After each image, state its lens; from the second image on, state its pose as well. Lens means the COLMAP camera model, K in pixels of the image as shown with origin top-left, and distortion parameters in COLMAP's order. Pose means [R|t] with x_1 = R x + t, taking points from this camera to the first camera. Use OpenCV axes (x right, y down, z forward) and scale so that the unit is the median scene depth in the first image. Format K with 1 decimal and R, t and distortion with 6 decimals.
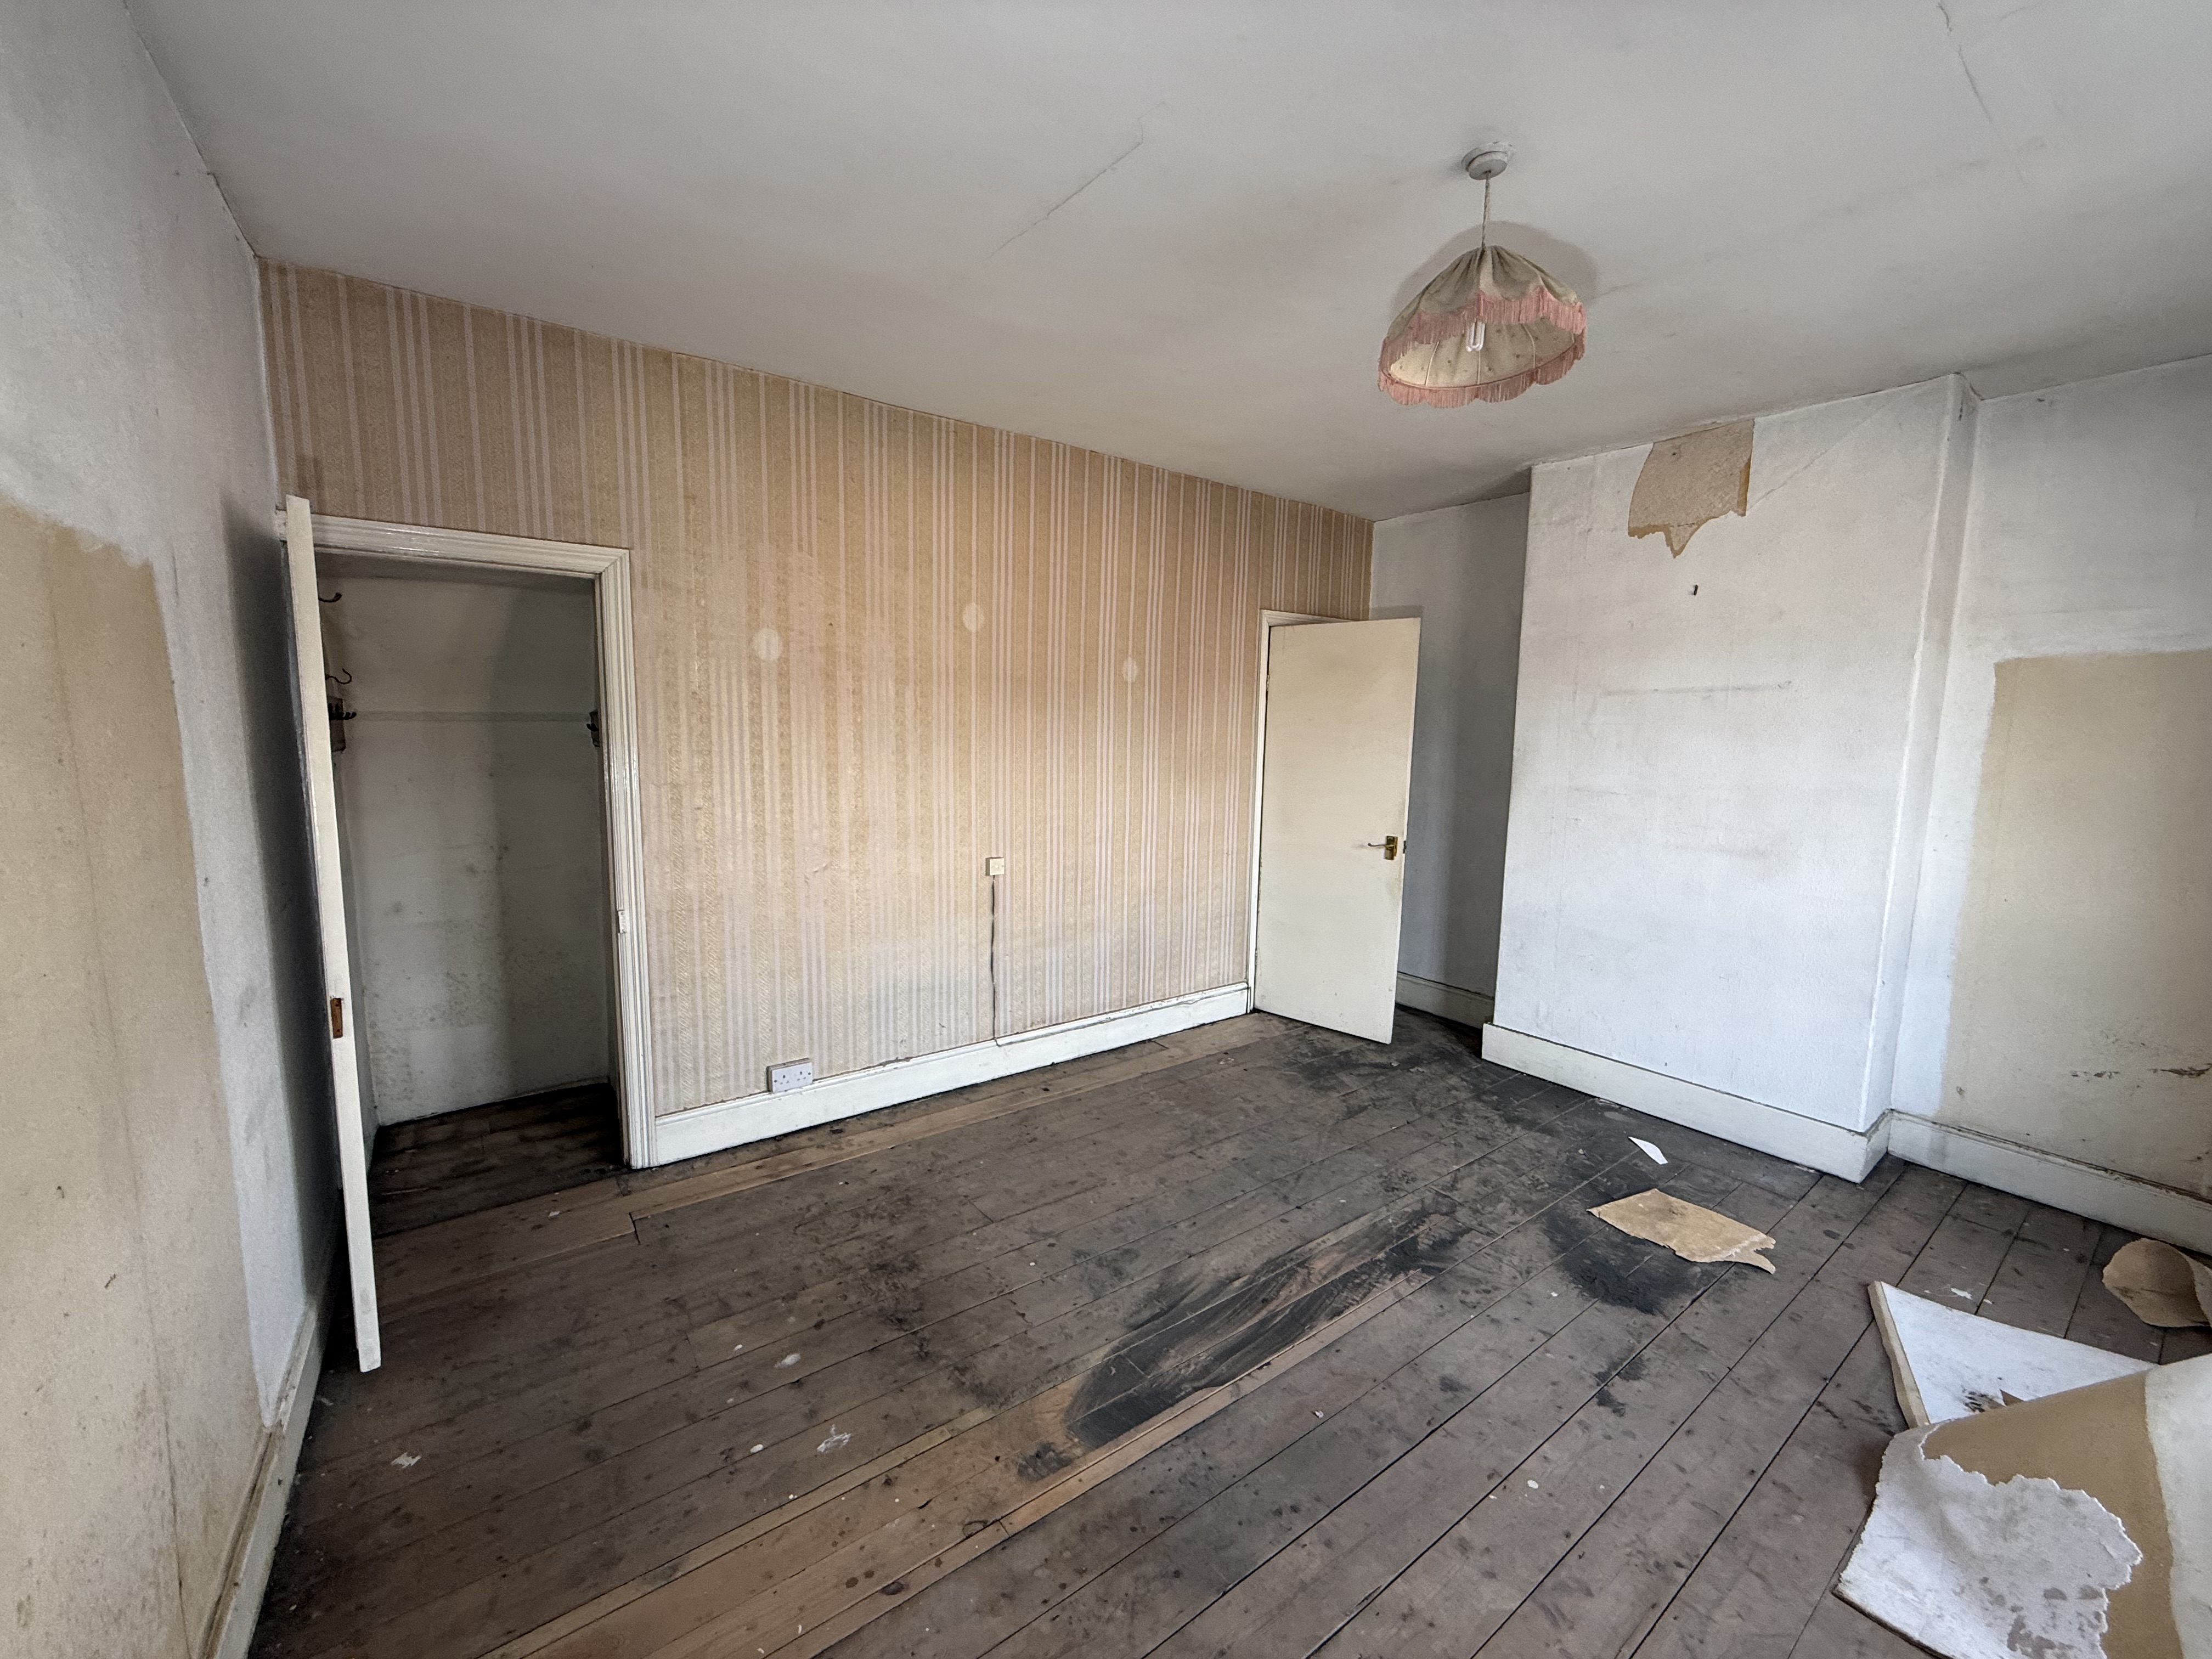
lens RADIAL K [[878.0, 0, 1106.0], [0, 878.0, 829.5], [0, 0, 1]] dist [-0.000813, -0.000477]
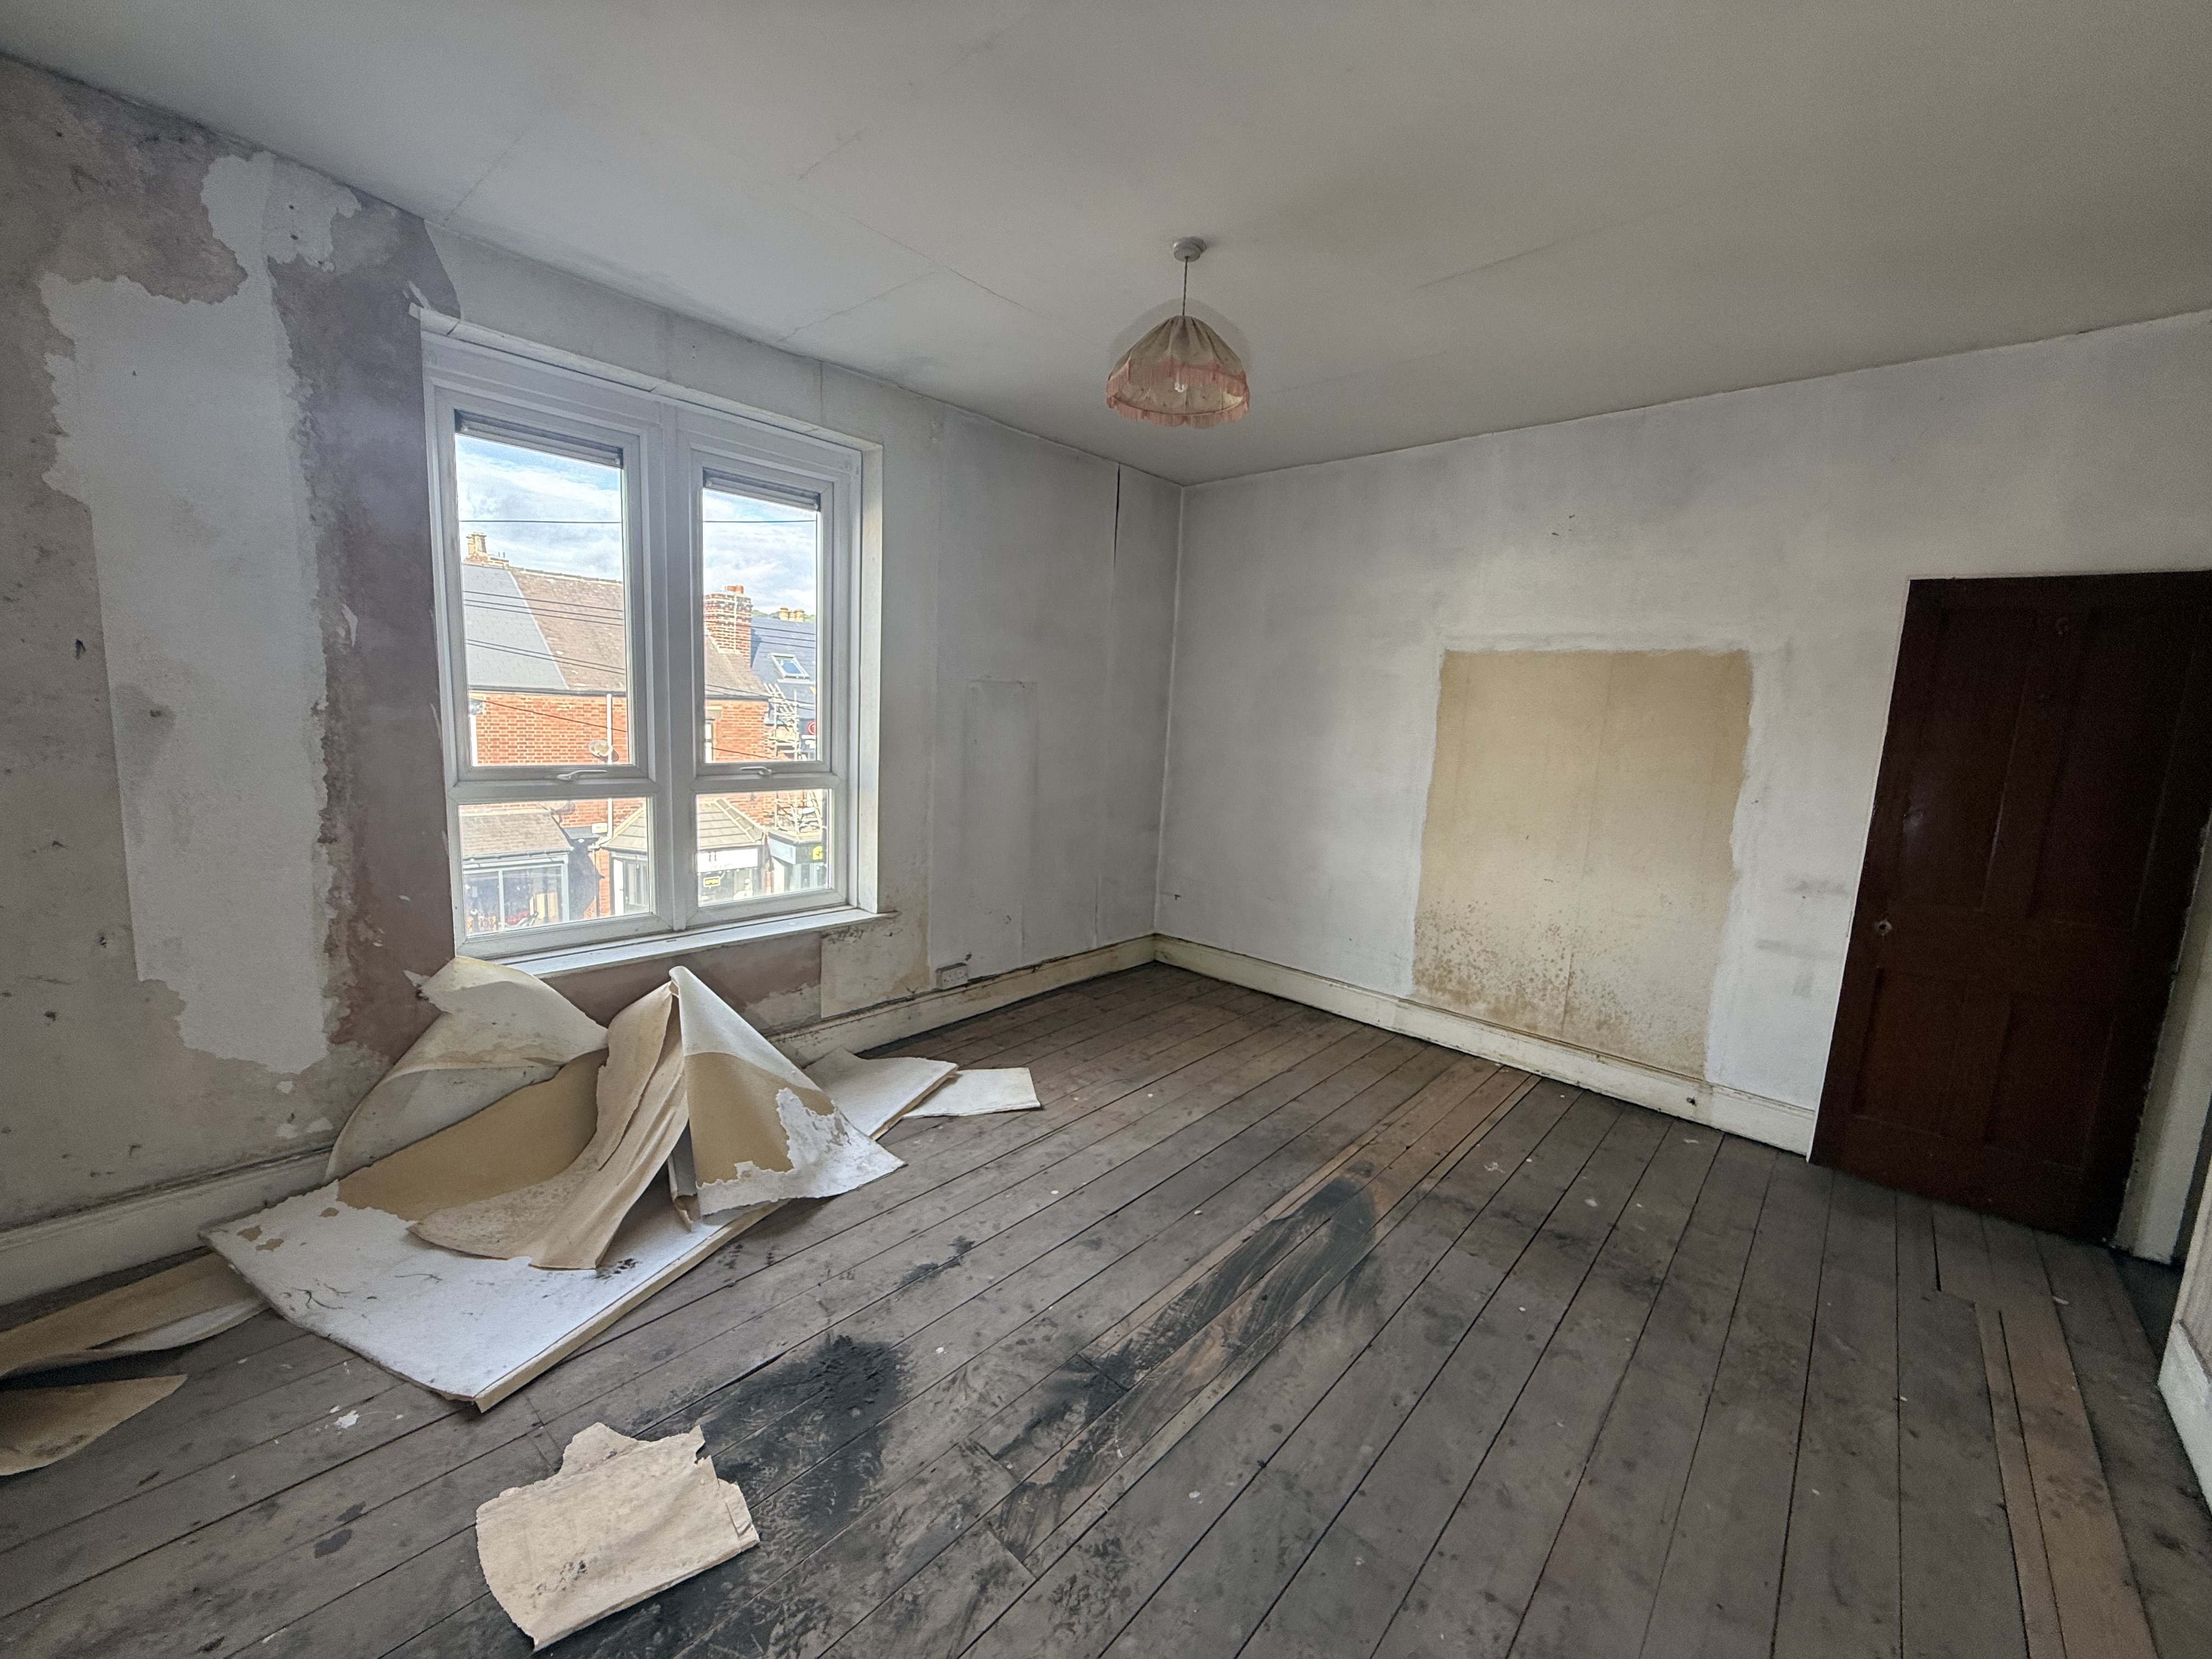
lens RADIAL K [[878.0, 0, 1106.0], [0, 878.0, 829.5], [0, 0, 1]] dist [-0.000813, -0.000477]
pose [[-0.976708, -0.032760, -0.212058, 0.552671], [-0.086353, 0.964726, 0.248692, -0.163461], [0.196431, 0.261211, -0.945084, 1.692095]]
